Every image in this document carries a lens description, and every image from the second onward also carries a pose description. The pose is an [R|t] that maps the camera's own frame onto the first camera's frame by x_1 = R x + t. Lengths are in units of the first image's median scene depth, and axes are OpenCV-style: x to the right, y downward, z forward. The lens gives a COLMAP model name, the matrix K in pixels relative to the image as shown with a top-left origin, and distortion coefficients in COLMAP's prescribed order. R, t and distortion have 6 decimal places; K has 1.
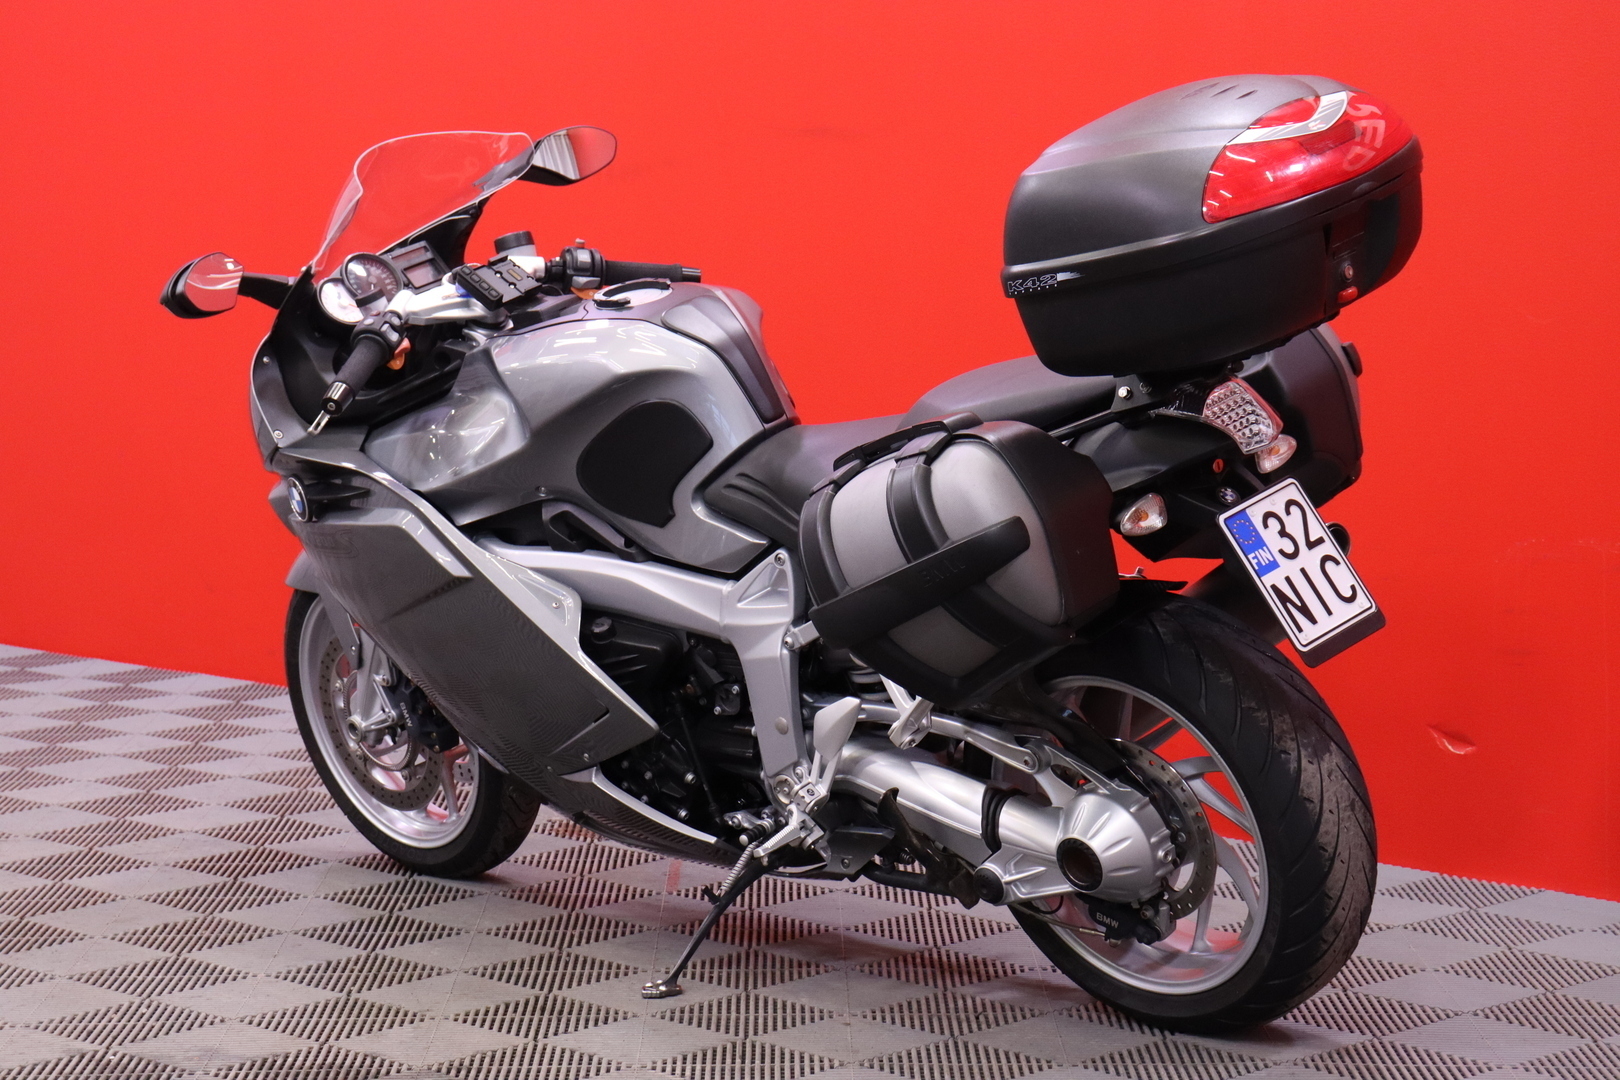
lens RADIAL K [[3941.6, 0, 810.0], [0, 3941.6, 540.0], [0, 0, 1]] dist [0.686312, 0.076617]
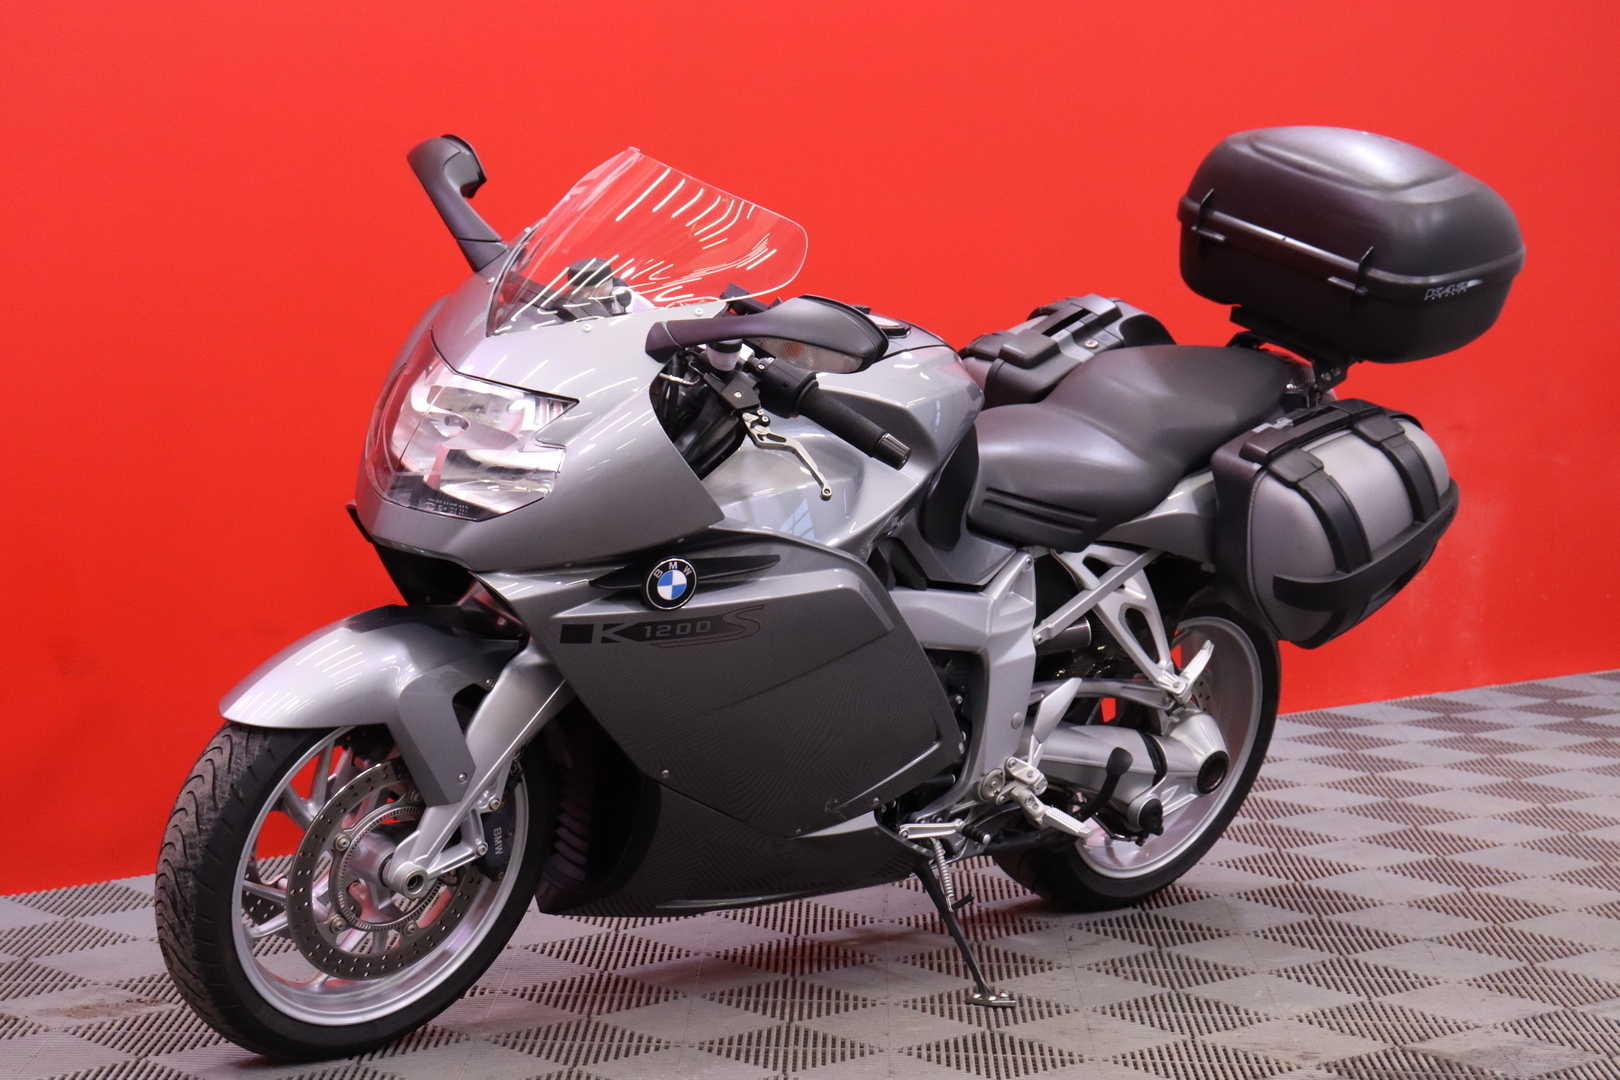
lens RADIAL K [[3764.4, 0, 810.0], [0, 3764.4, 540.0], [0, 0, 1]] dist [0.058869, 0.275543]
pose [[0.010332, -0.097102, 0.995221, -1.002543], [0.081933, 0.992009, 0.095938, -0.102075], [-0.996584, 0.080550, 0.018206, 1.027473]]
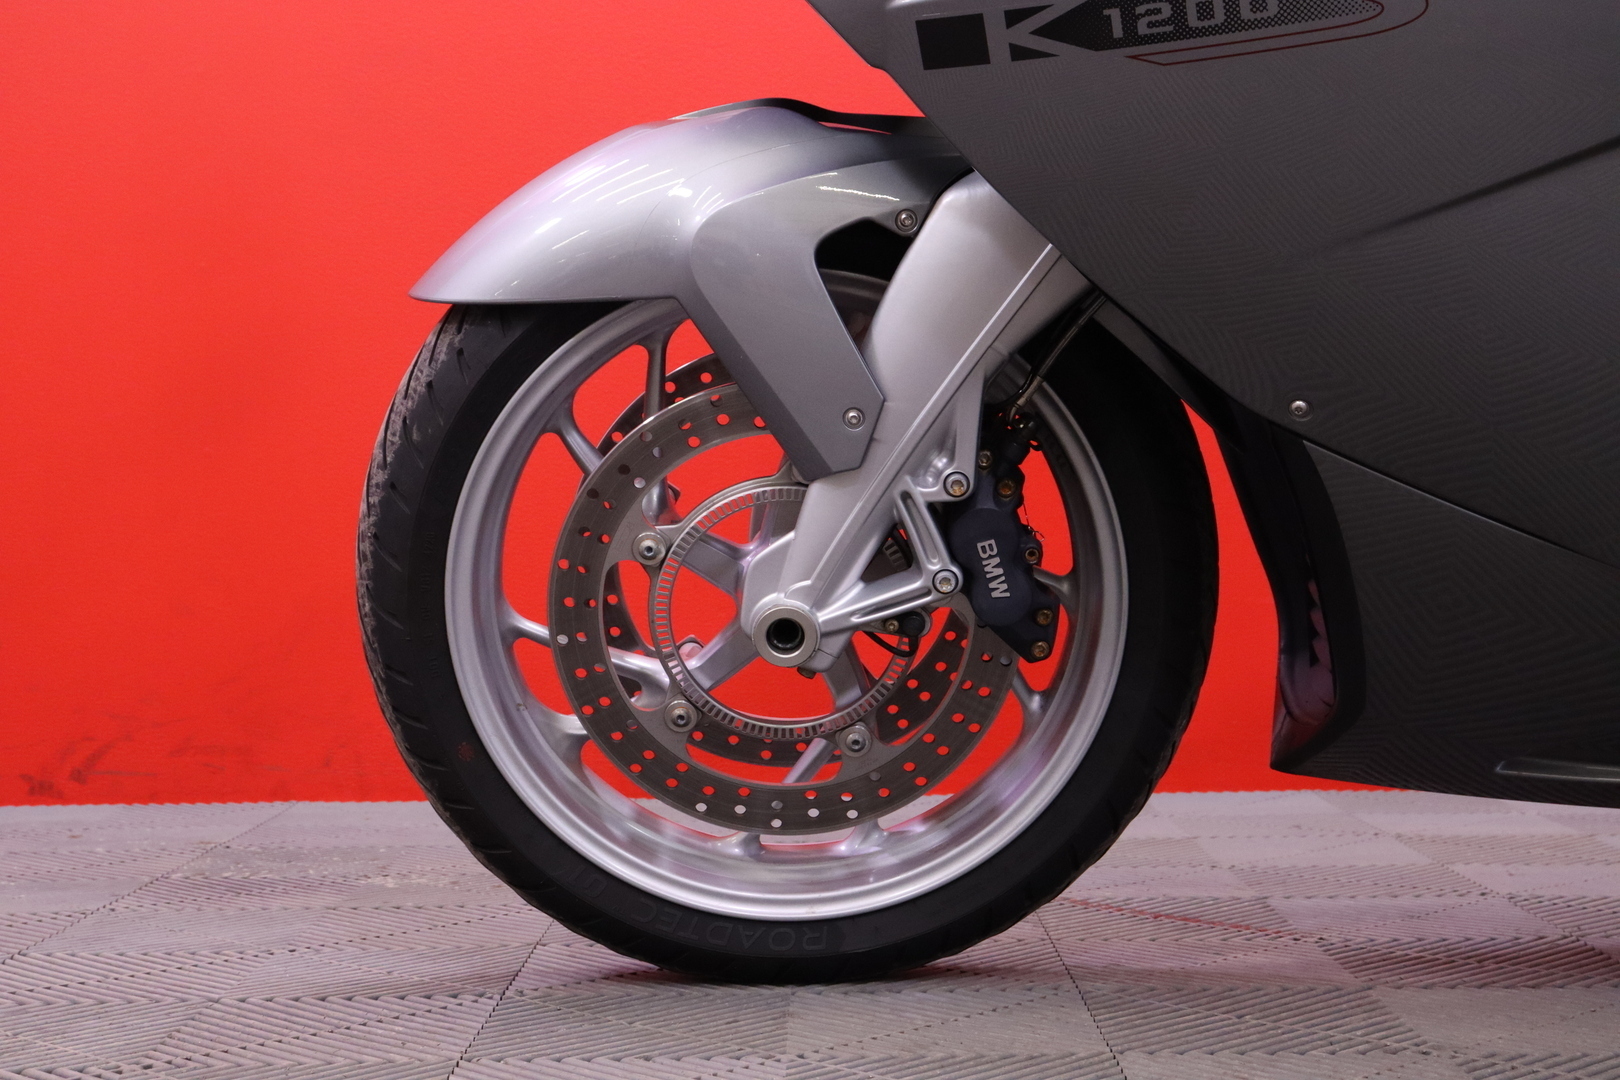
lens RADIAL K [[2321.5, 0, 811.8], [0, 2321.5, 657.0], [0, 0, 1]] dist [-0.017637, -0.079304]
pose [[0.714435, -0.049931, 0.697918, -0.318730], [0.089739, 0.995752, -0.020624, 0.063475], [-0.693924, 0.077364, 0.715880, 0.945580]]
